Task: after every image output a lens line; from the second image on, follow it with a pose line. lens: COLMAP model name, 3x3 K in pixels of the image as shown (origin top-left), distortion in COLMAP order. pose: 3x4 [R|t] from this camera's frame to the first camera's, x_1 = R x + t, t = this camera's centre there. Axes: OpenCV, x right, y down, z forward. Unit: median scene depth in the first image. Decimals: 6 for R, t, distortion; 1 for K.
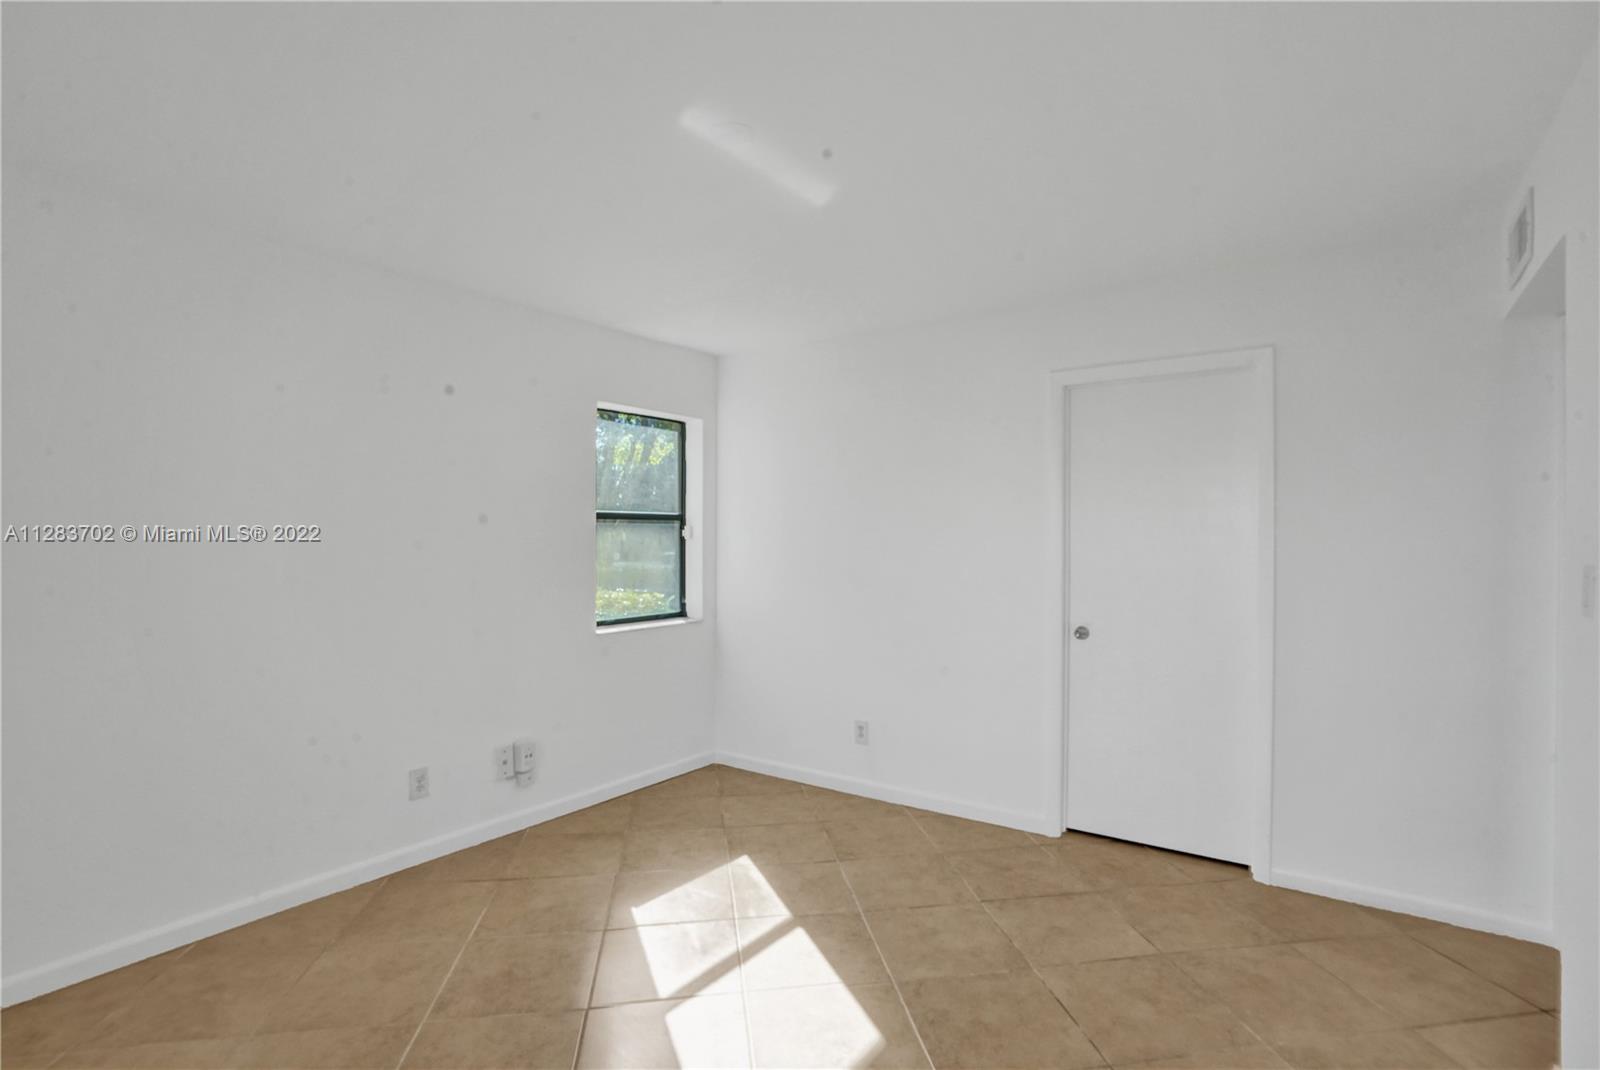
lens RADIAL K [[771.7, 0, 800.0], [0, 771.7, 535.0], [0, 0, 1]] dist [-0.025609, 0.000828]
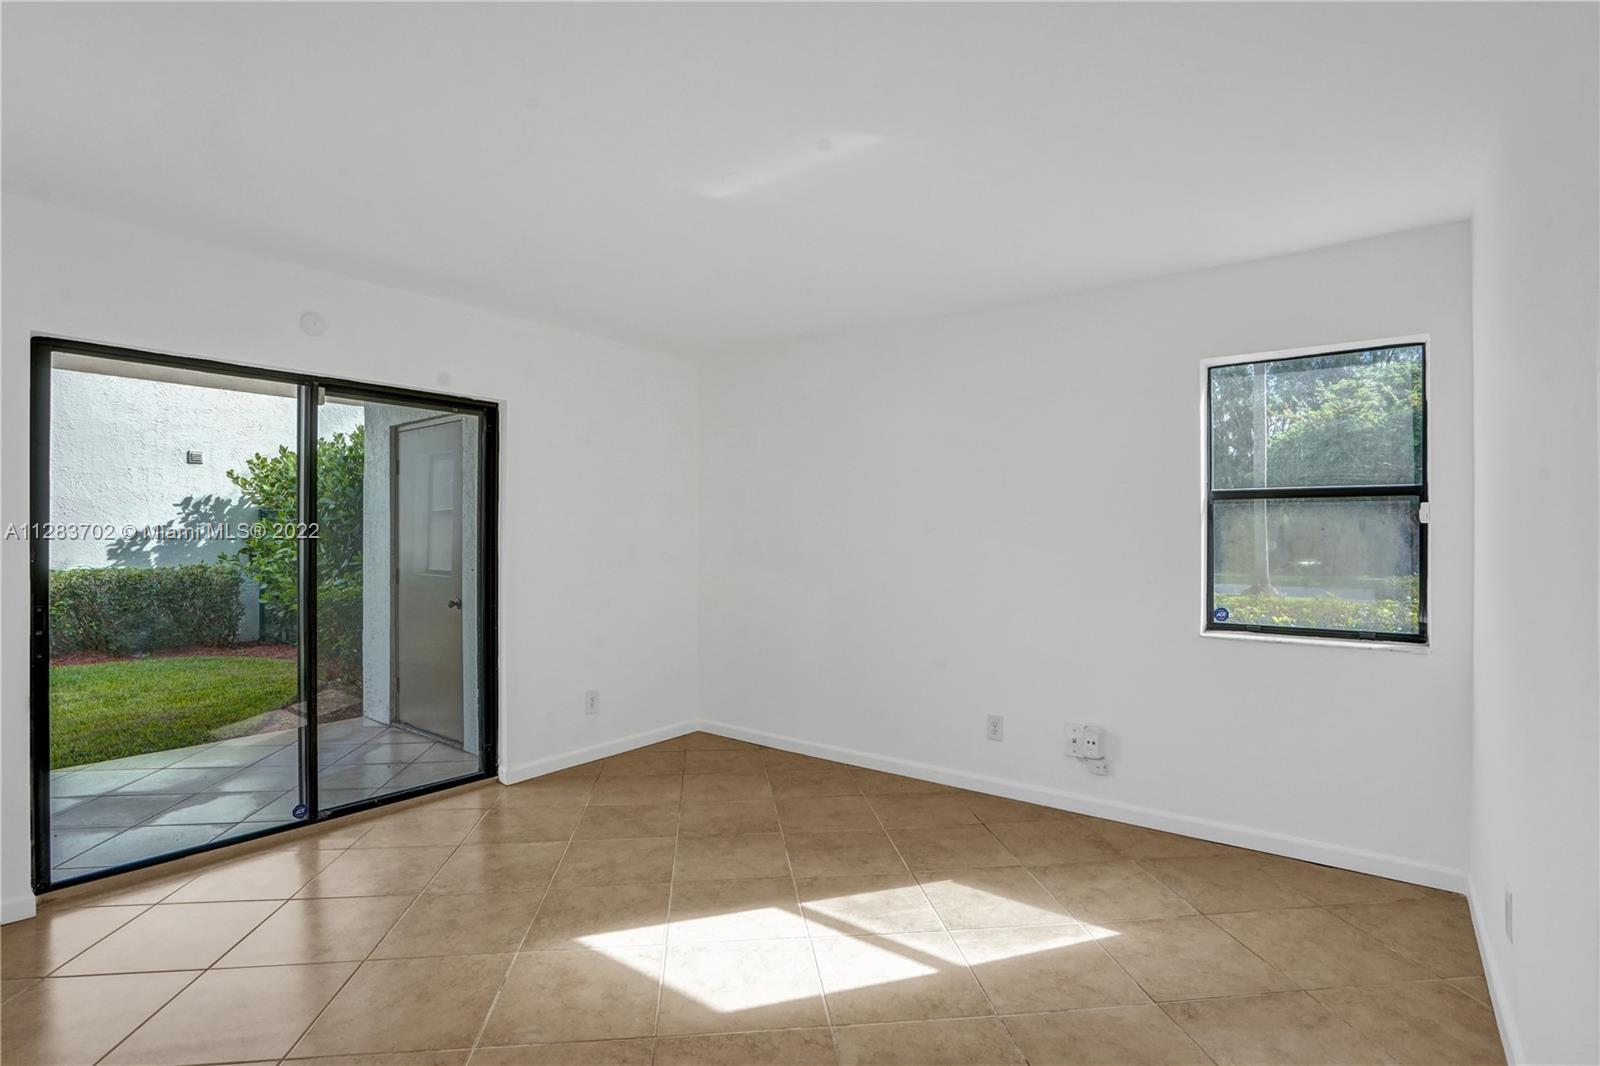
lens RADIAL K [[770.2, 0, 800.0], [0, 770.2, 533.0], [0, 0, 1]] dist [-0.057939, 0.021753]
pose [[-0.028556, -0.005231, -0.999578, 0.669631], [-0.002058, 0.999984, -0.005175, 0.024728], [0.999590, 0.001909, -0.028567, 0.684537]]
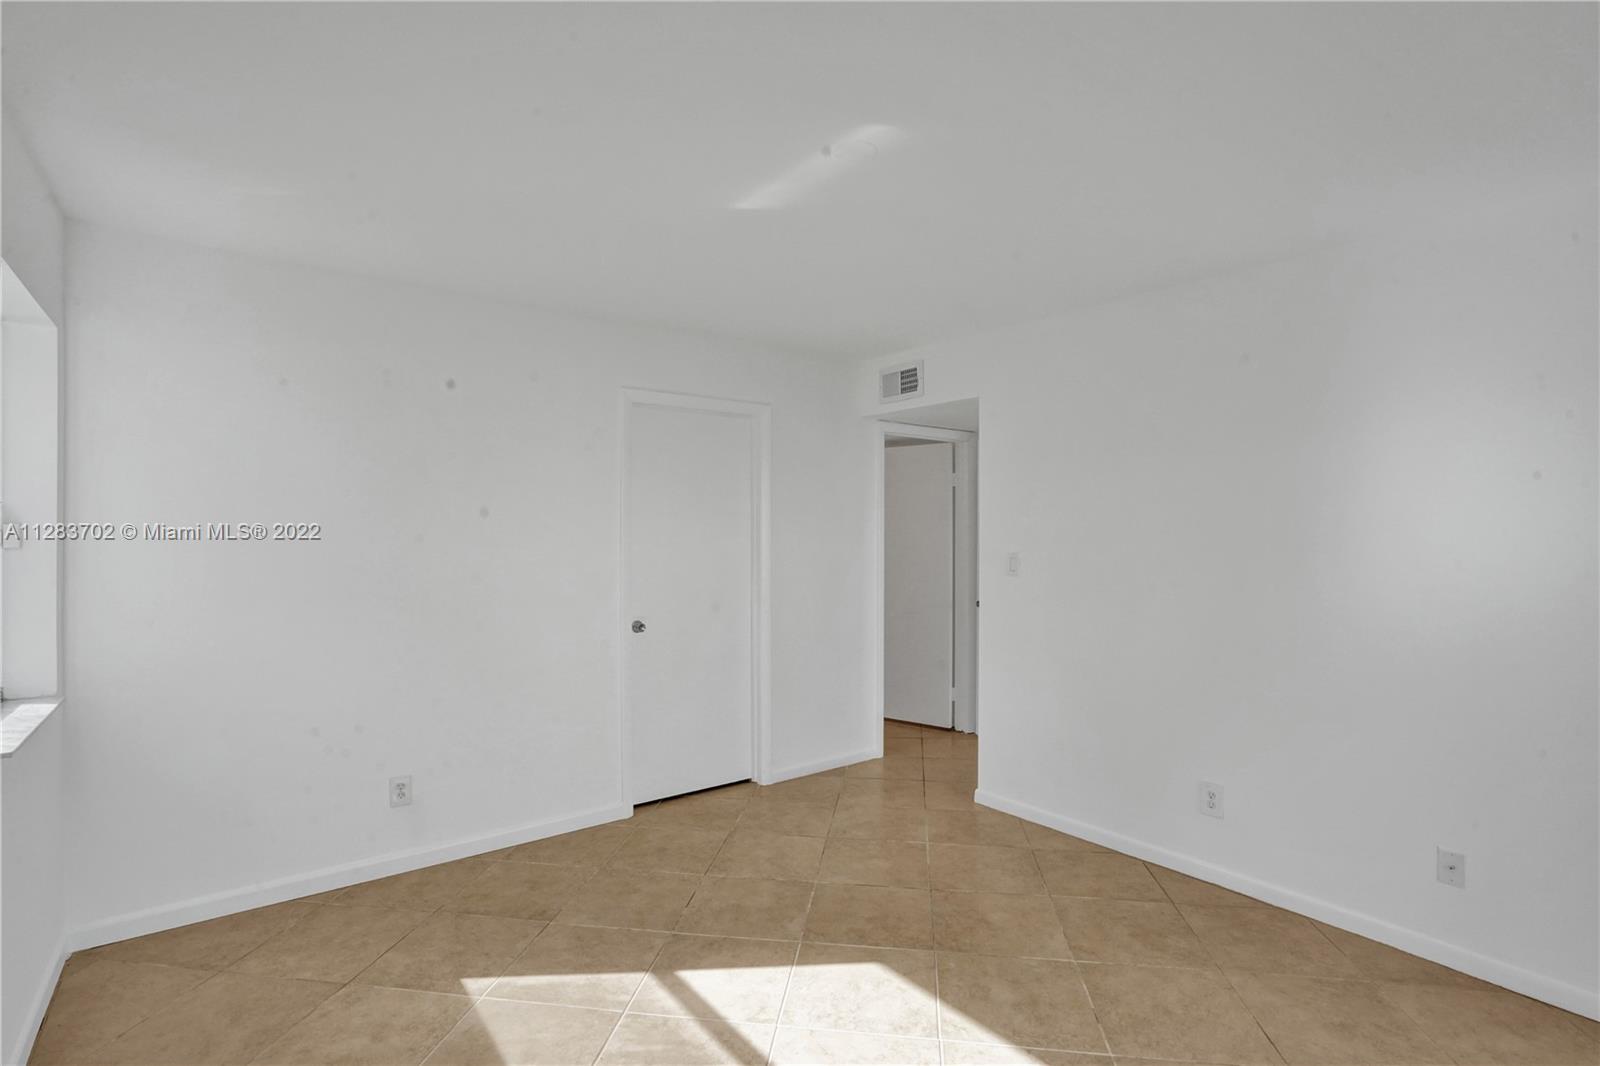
lens RADIAL K [[770.2, 0, 800.0], [0, 770.2, 533.0], [0, 0, 1]] dist [-0.057939, 0.021753]
pose [[0.280364, 0.000935, 0.959893, -0.653282], [-0.001439, 0.999999, -0.000554, -0.008759], [-0.959893, -0.001226, 0.280365, 0.478045]]
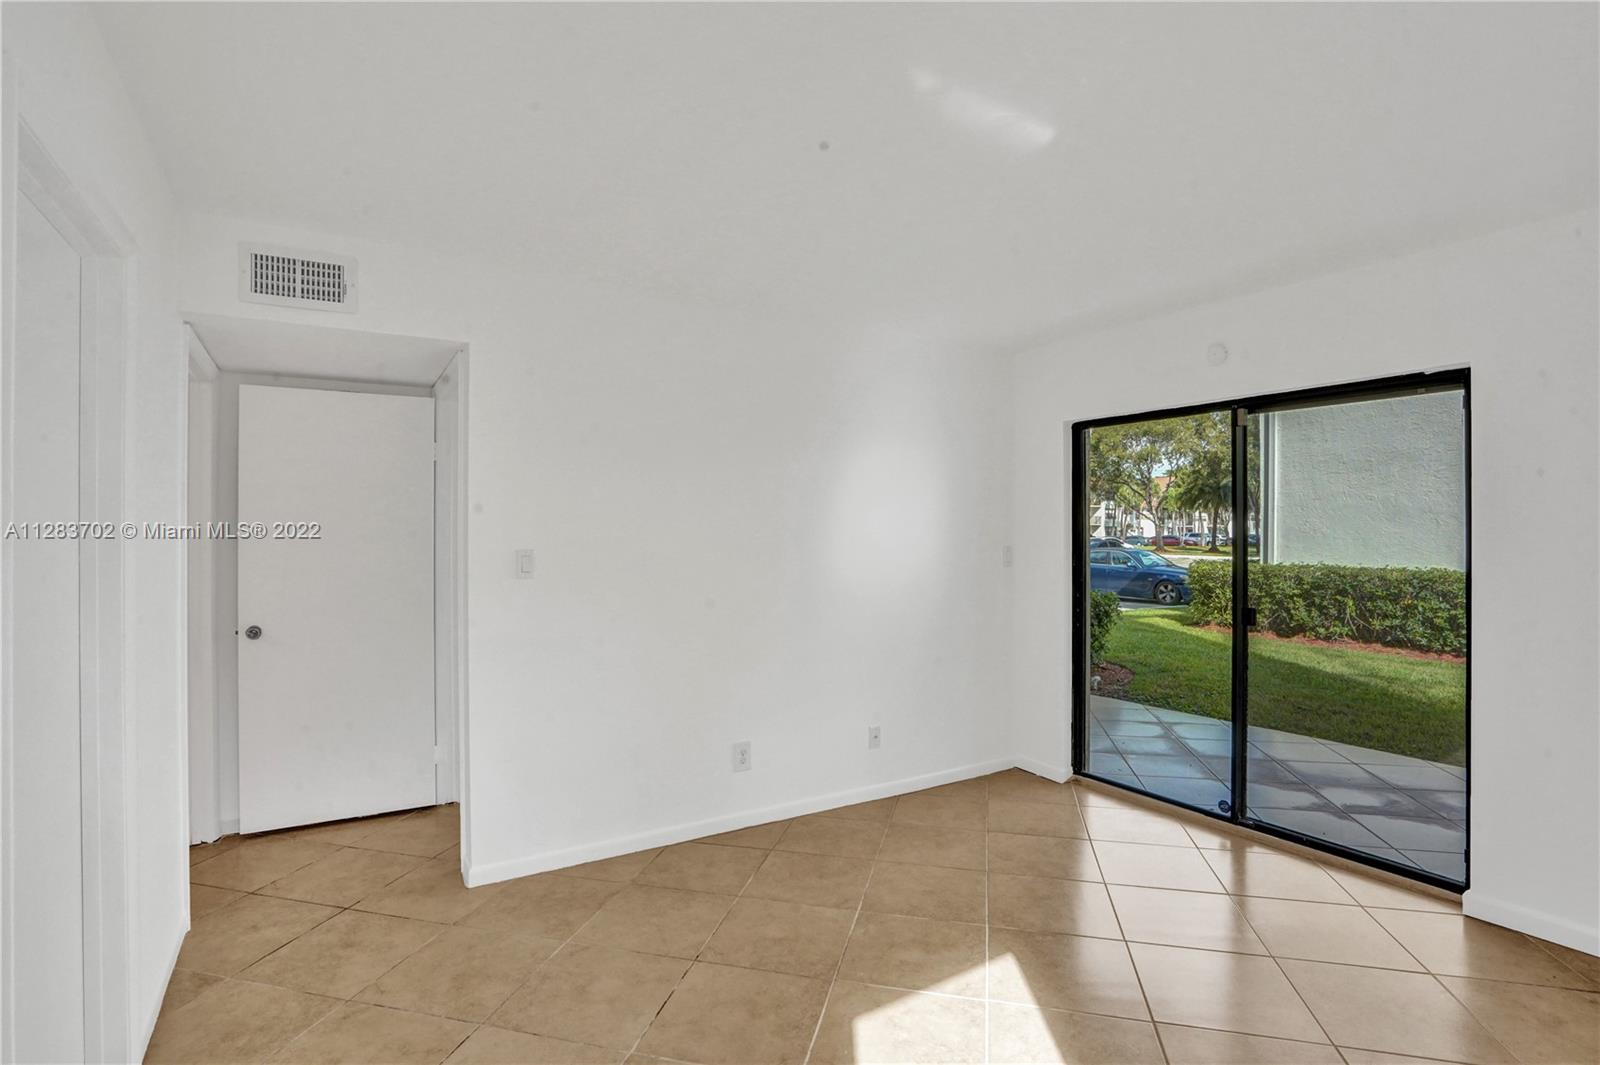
lens RADIAL K [[770.2, 0, 800.0], [0, 770.2, 532.5], [0, 0, 1]] dist [-0.057939, 0.021753]
pose [[-0.928870, 0.001516, 0.370403, -0.123662], [0.001453, 0.999999, -0.000451, -0.001404], [-0.370403, 0.000120, -0.928871, 1.206911]]
